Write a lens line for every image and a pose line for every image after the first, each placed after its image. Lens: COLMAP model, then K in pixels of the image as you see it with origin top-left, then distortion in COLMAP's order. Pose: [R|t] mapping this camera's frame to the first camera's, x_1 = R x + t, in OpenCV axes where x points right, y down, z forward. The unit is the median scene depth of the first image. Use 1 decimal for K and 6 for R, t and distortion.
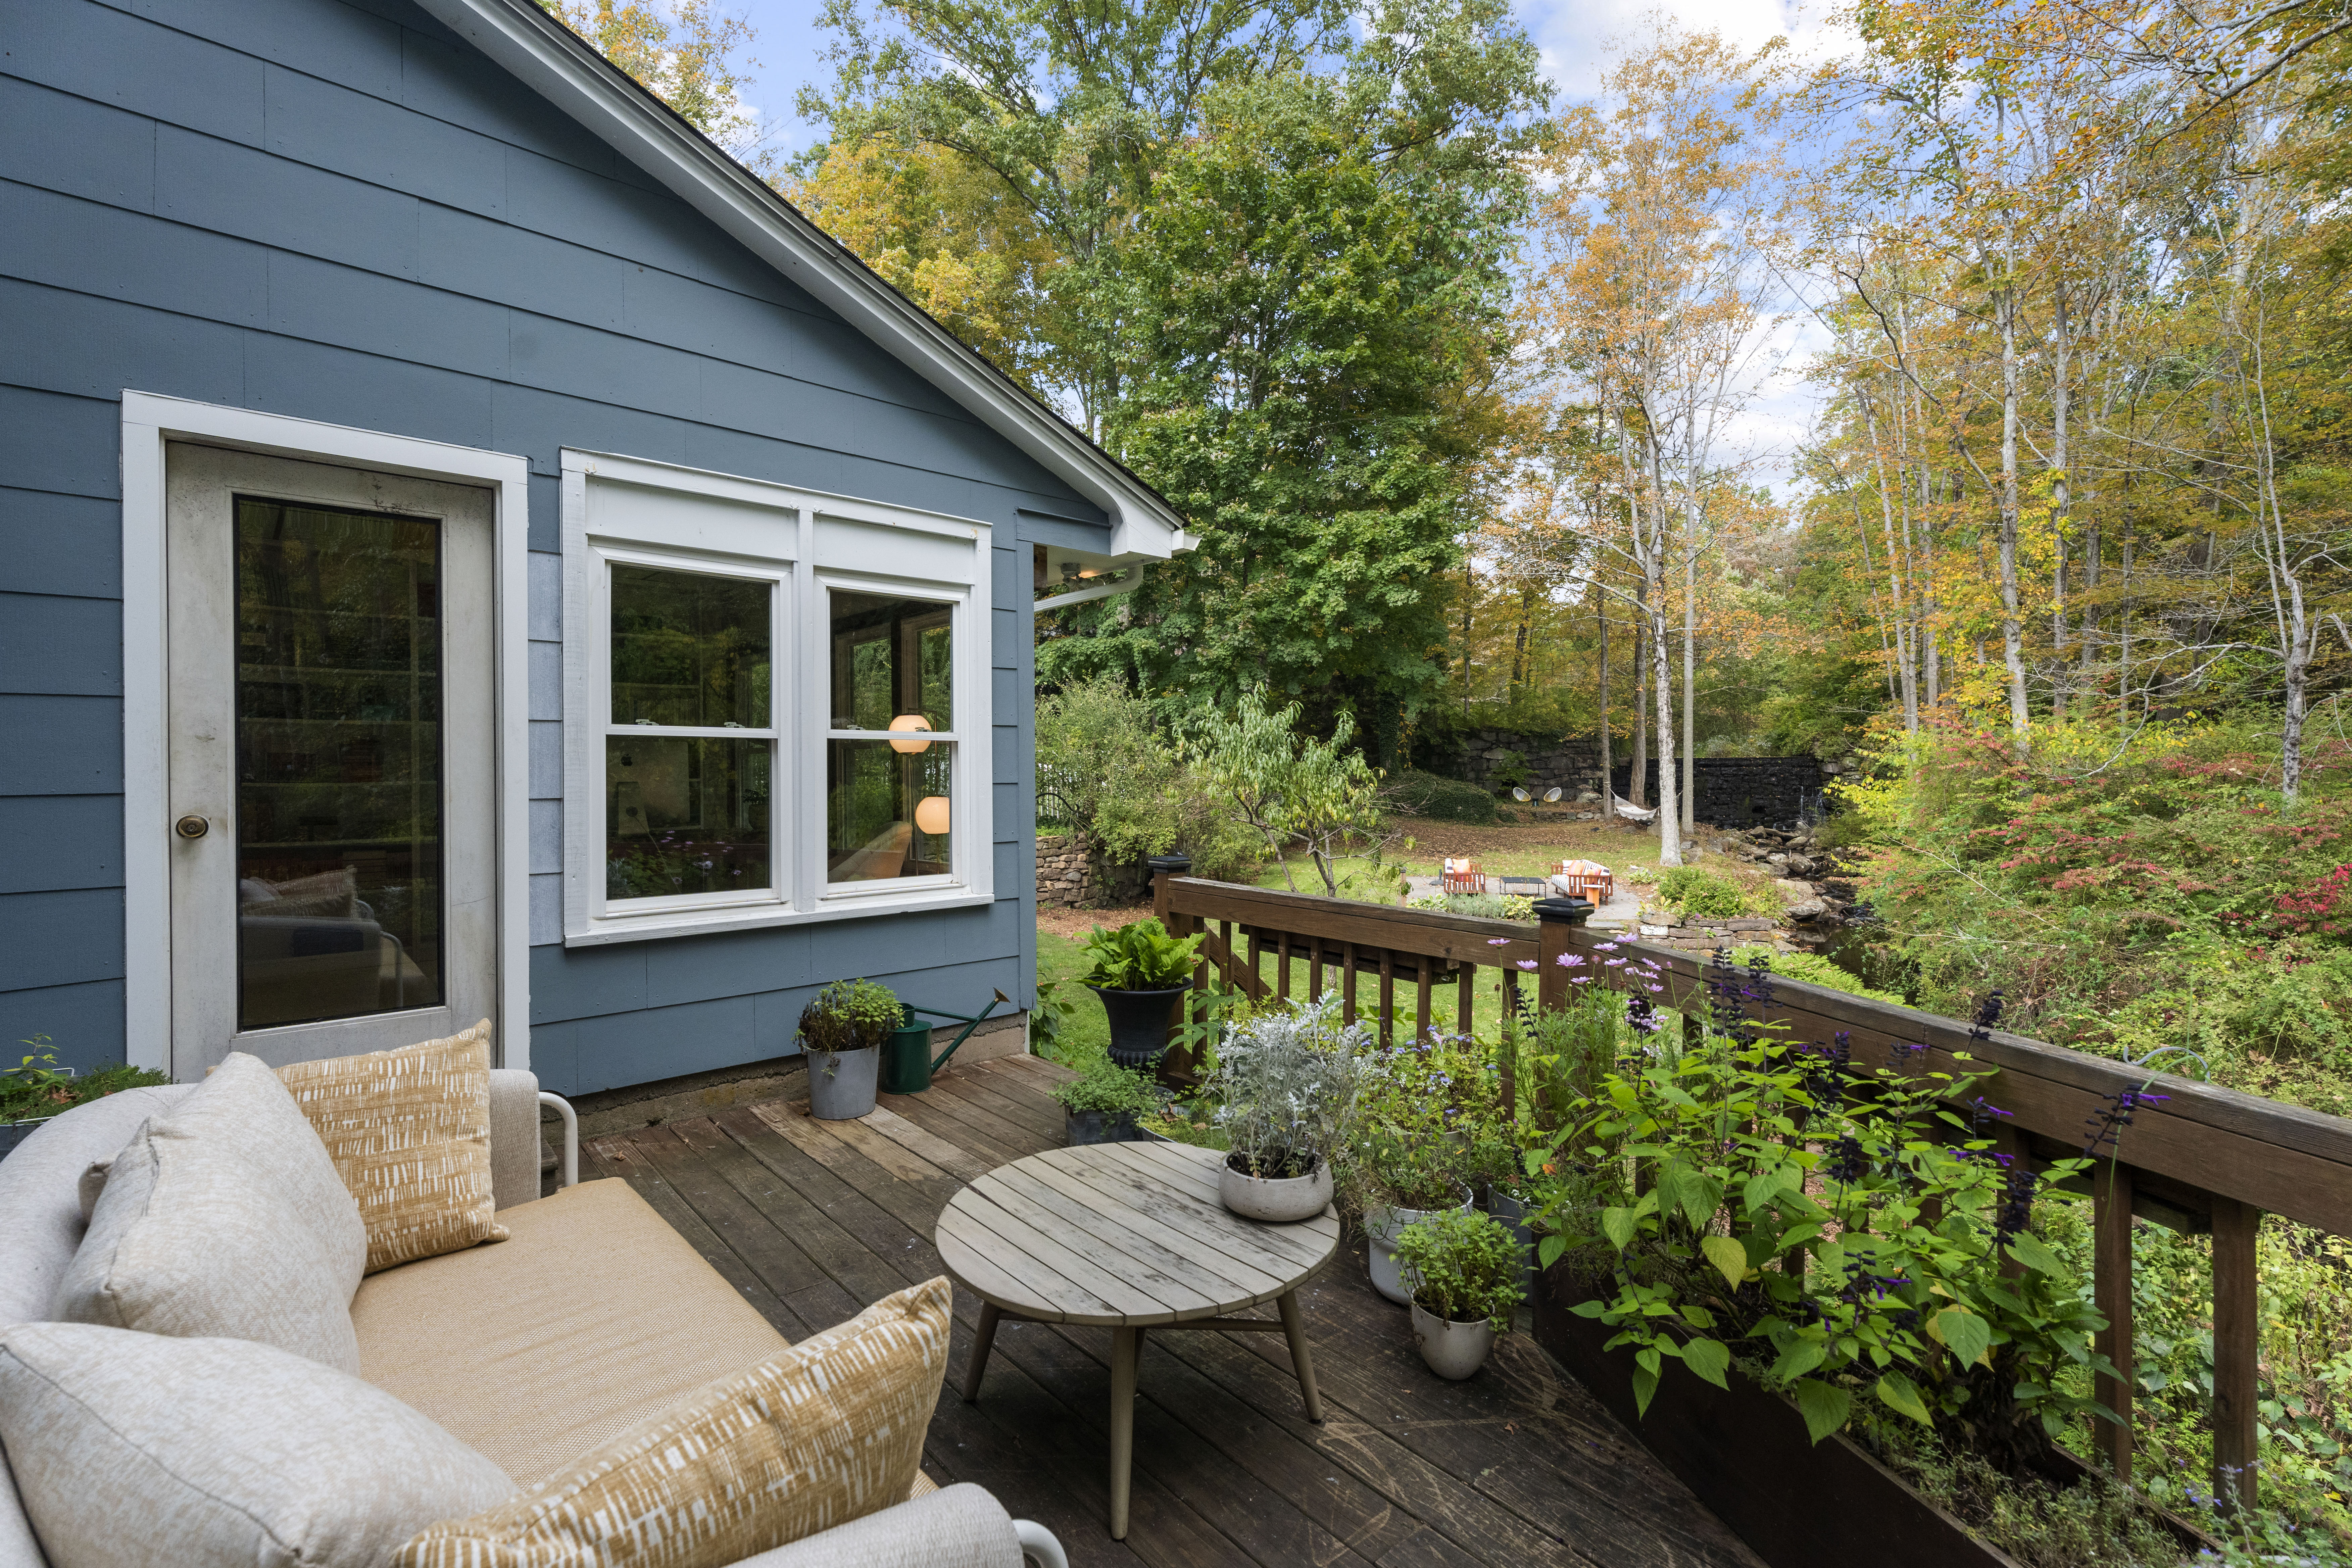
lens RADIAL K [[1016.6, 0, 1174.9], [0, 1016.6, 780.4], [0, 0, 1]] dist [-0.009572, -0.000251]
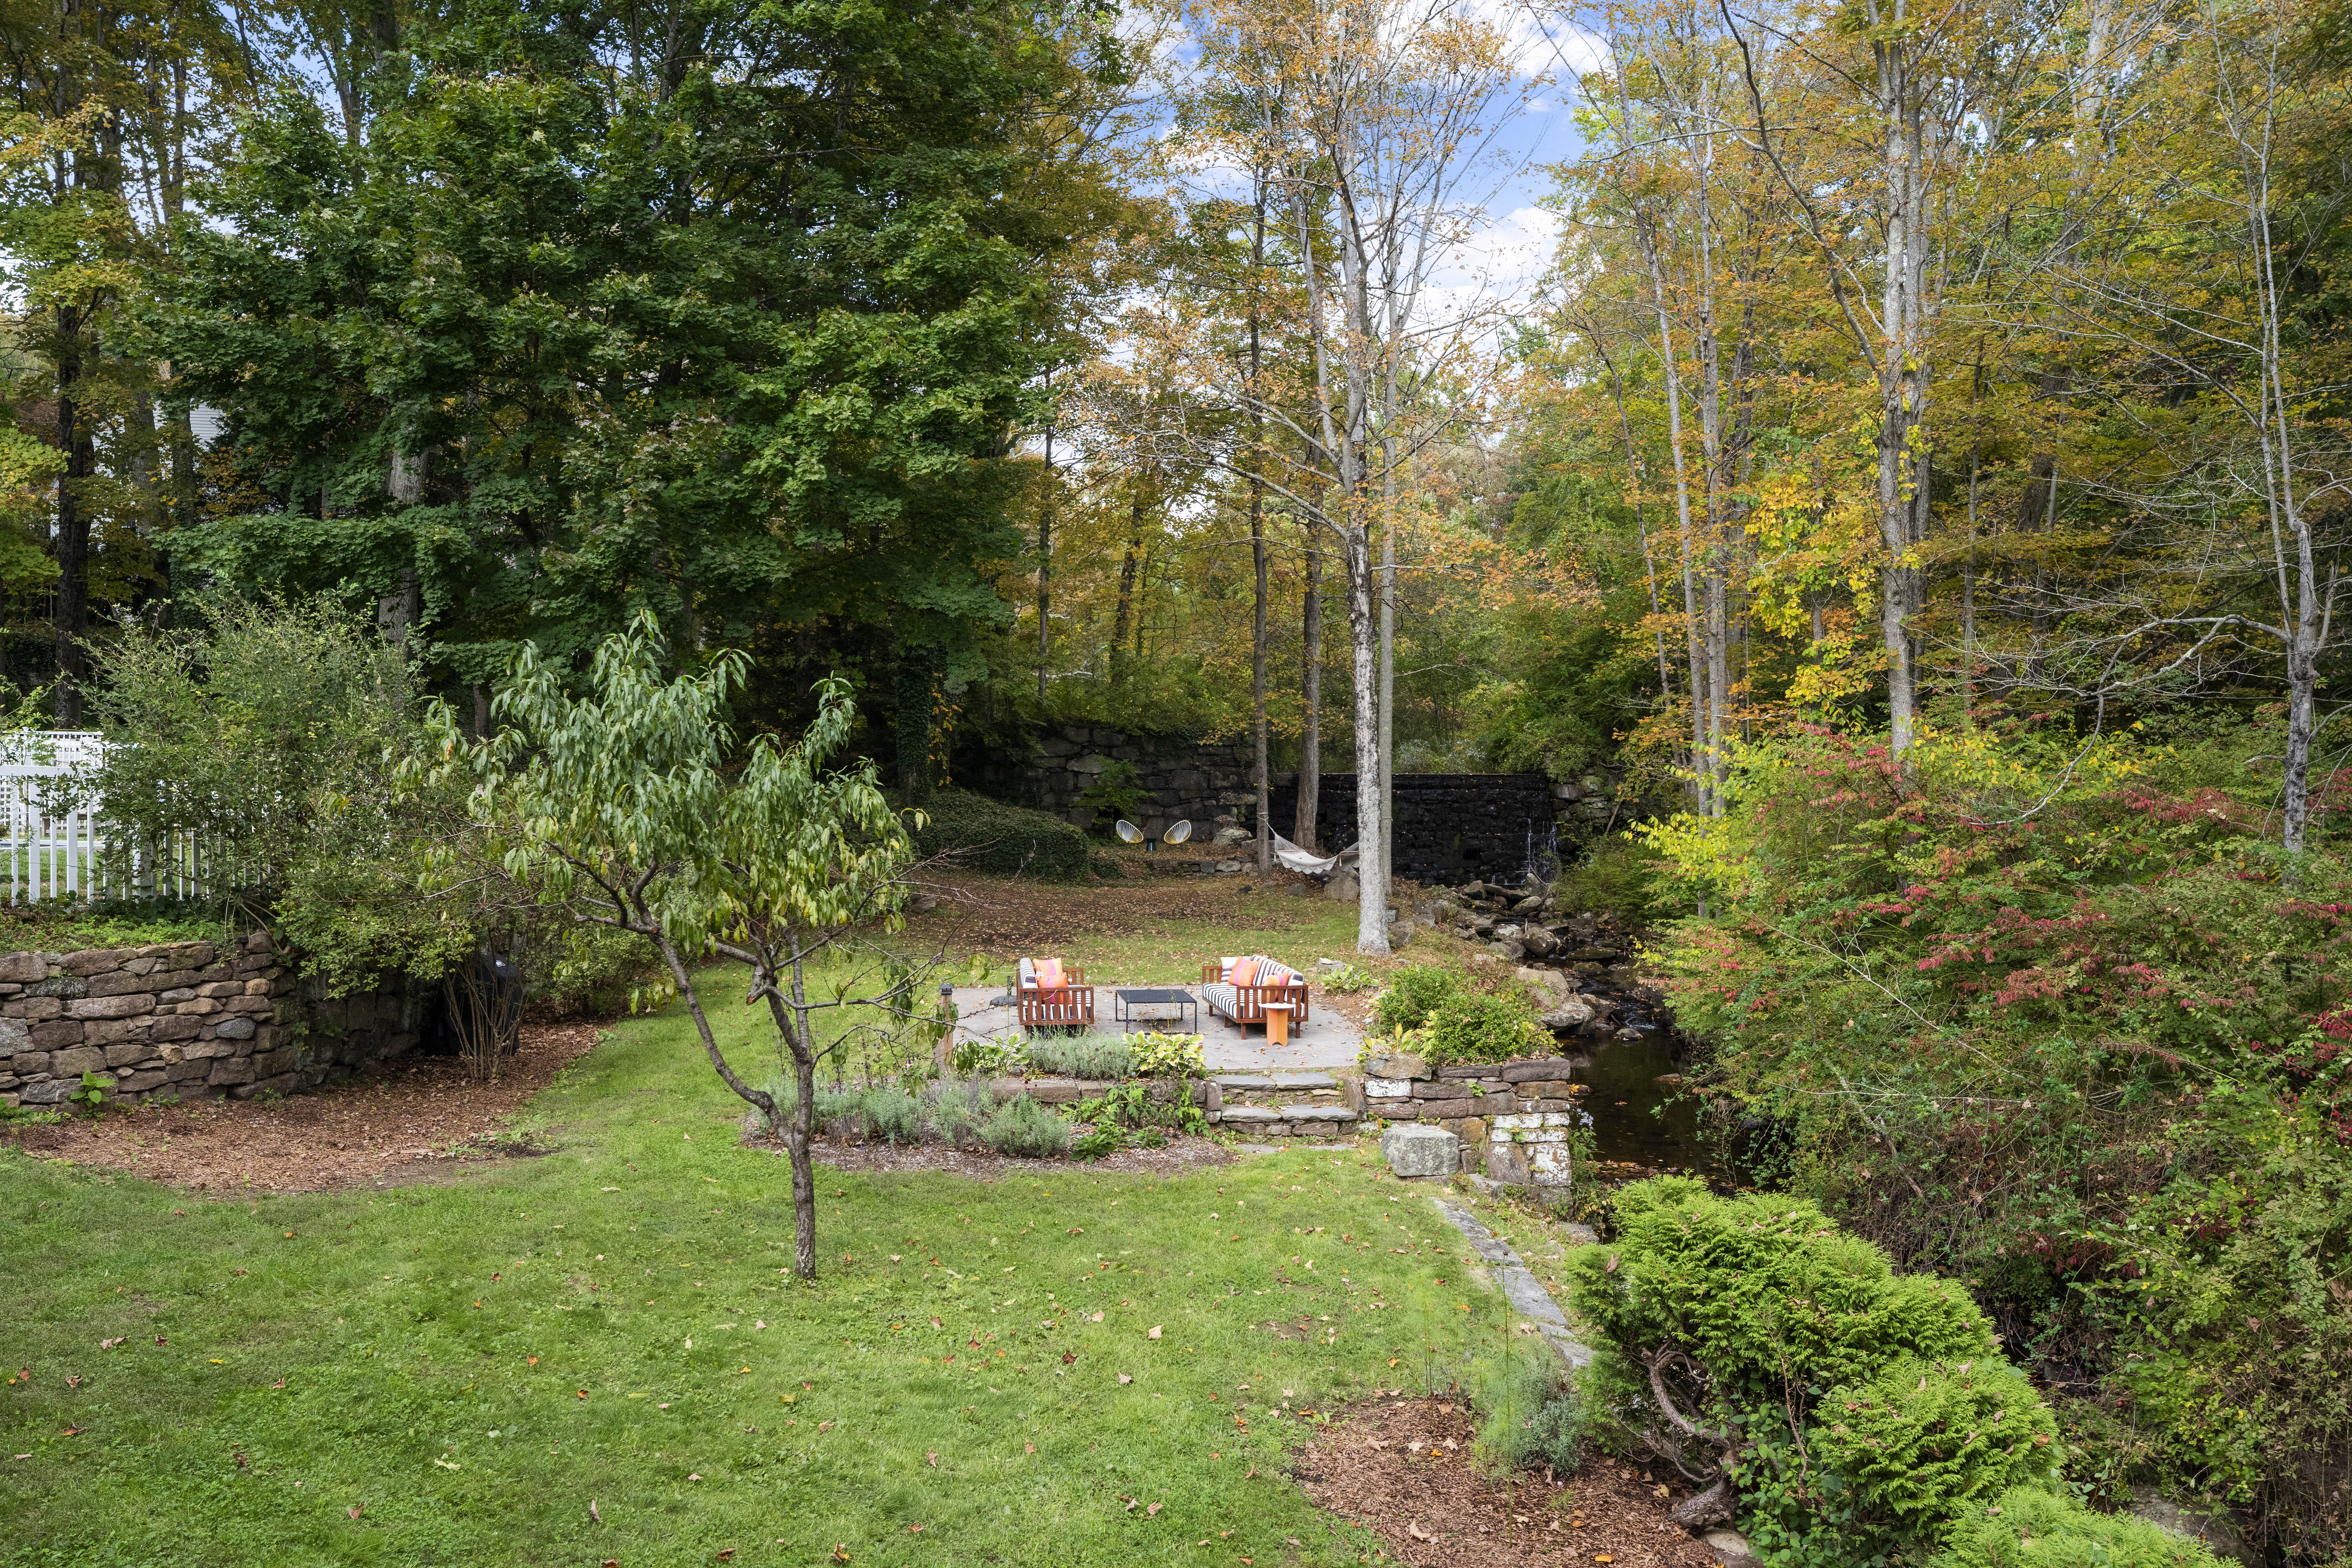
lens RADIAL K [[1669.3, 0, 1179.0], [0, 1669.3, 795.3], [0, 0, 1]] dist [-0.007979, -0.004622]
pose [[0.932894, 0.006163, 0.360097, 0.019808], [-0.004769, 0.999977, -0.004760, -0.006347], [-0.360118, 0.002723, 0.932903, 0.117945]]
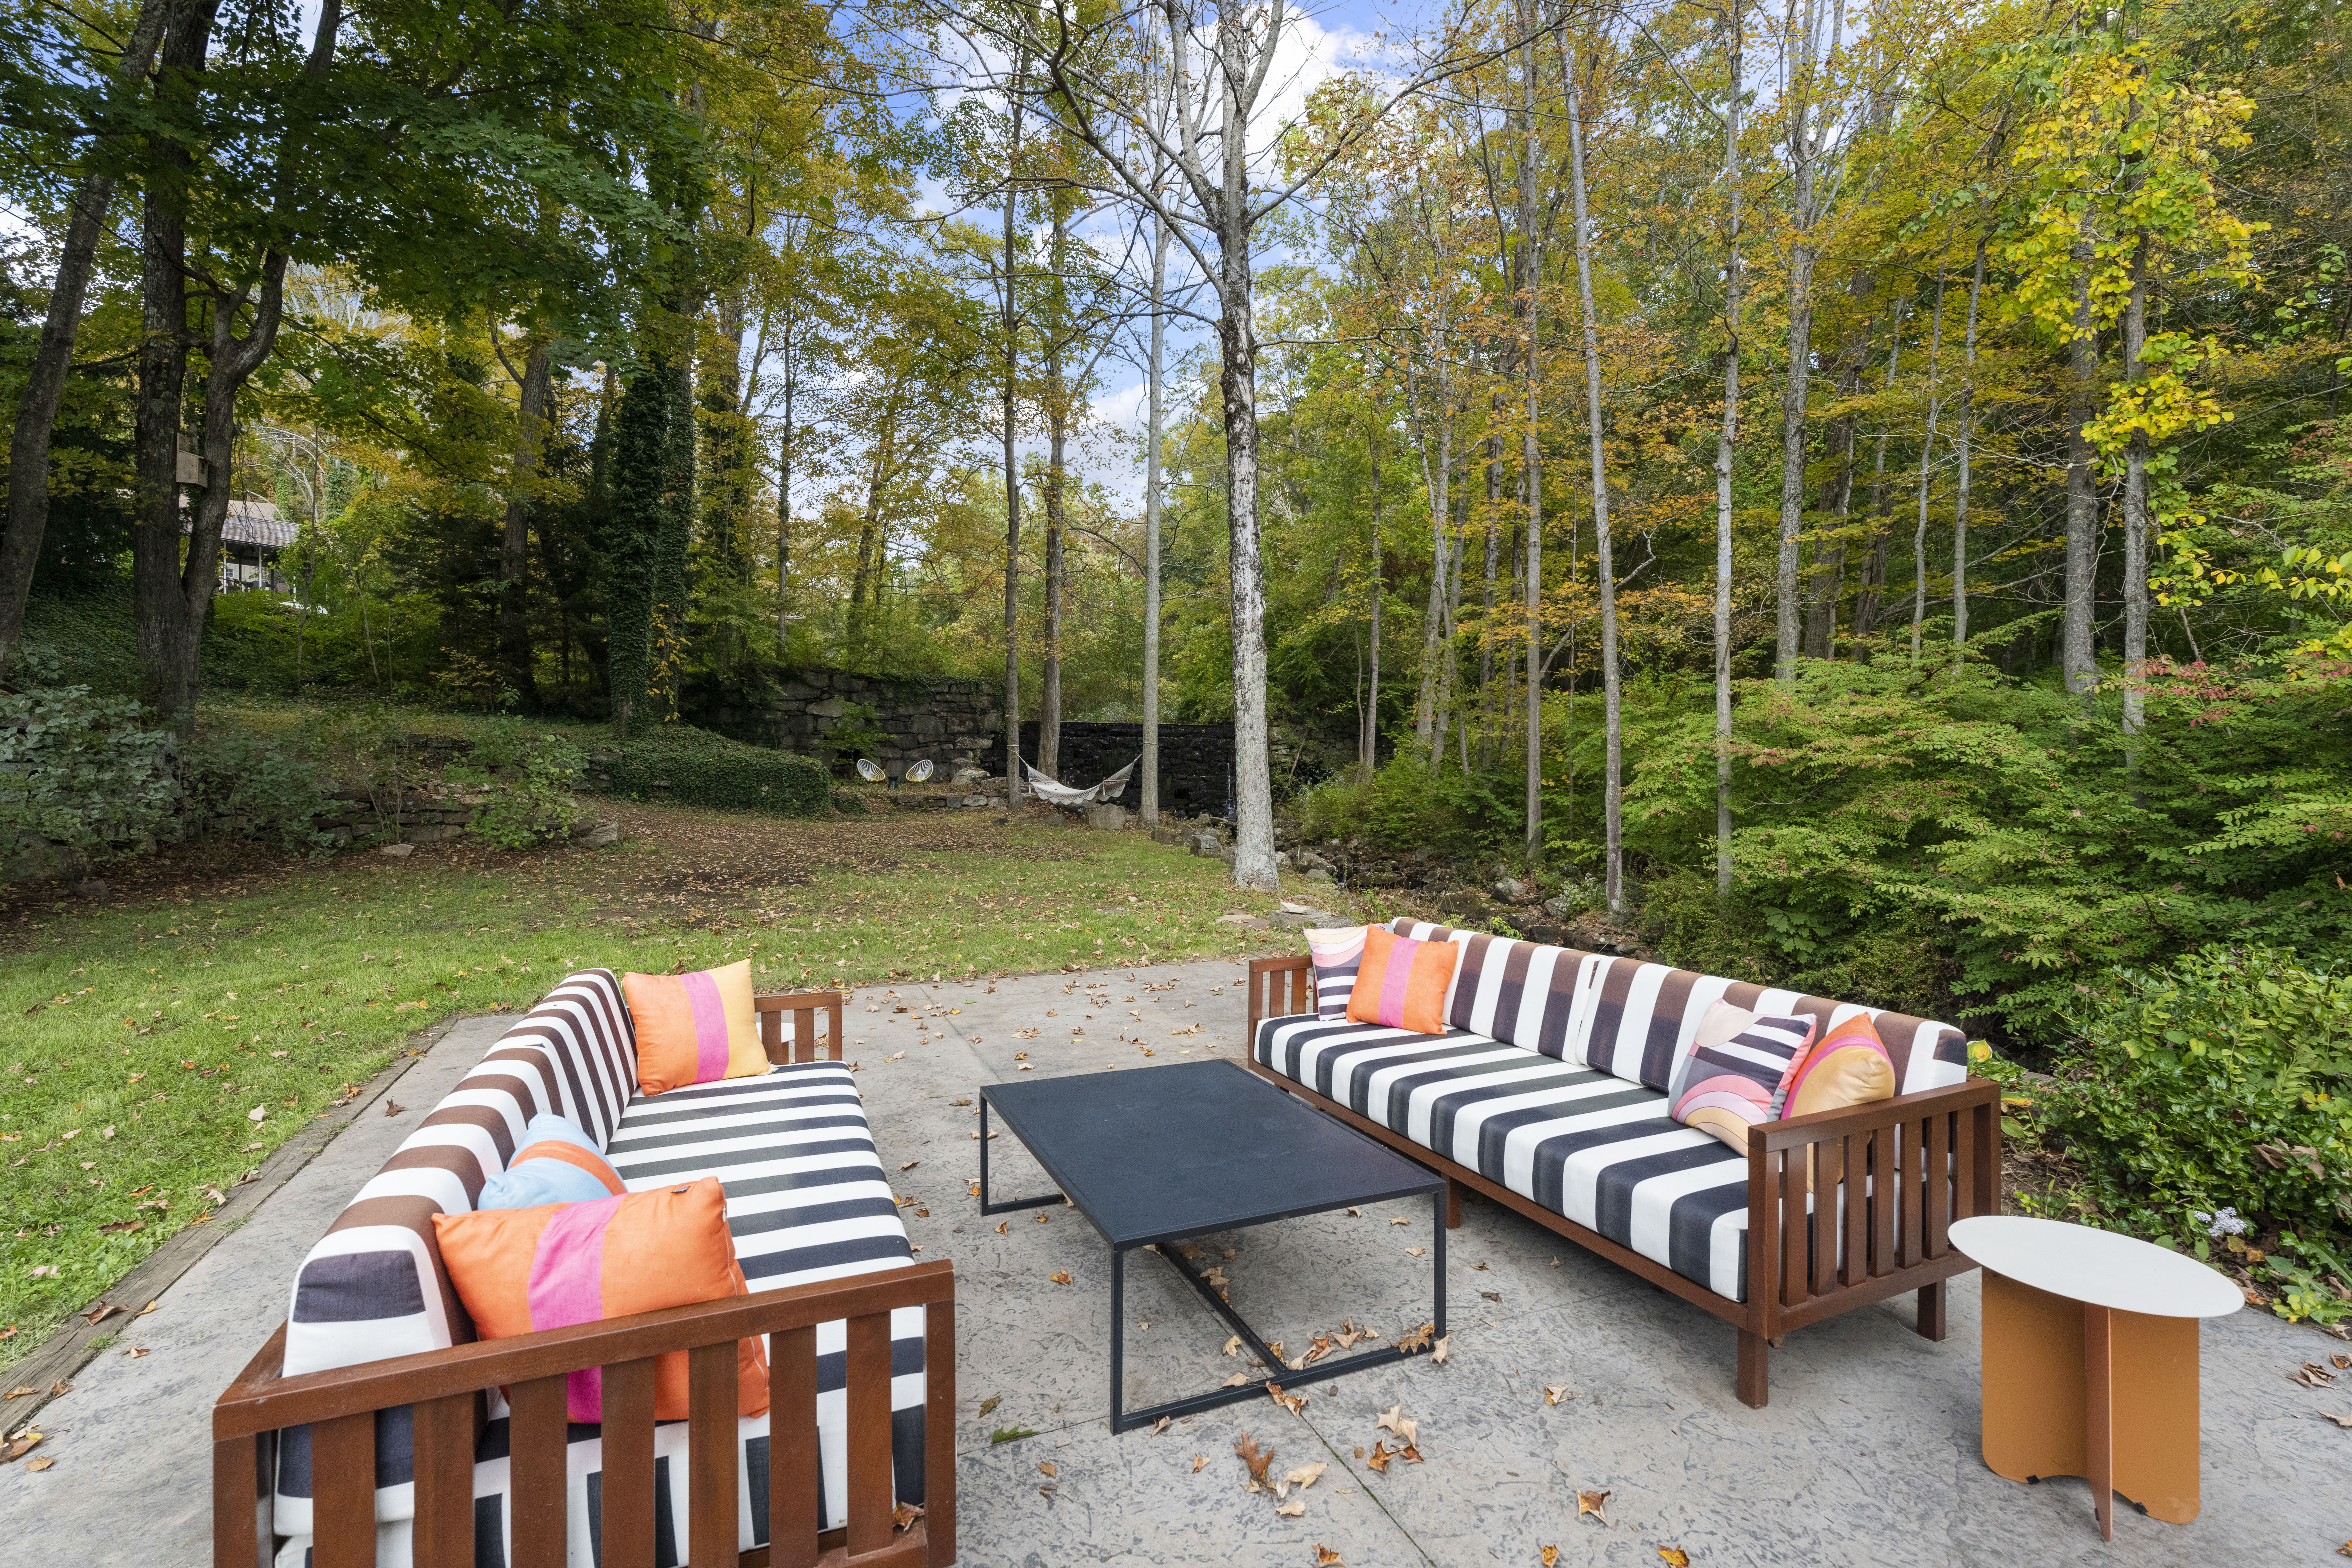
lens RADIAL K [[1016.6, 0, 1166.8], [0, 1016.6, 779.7], [0, 0, 1]] dist [-0.009572, -0.000251]
pose [[0.802457, 0.006956, 0.596669, 0.229583], [-0.001749, 0.999955, -0.009306, 0.048726], [-0.596707, 0.006424, 0.802433, 0.777234]]
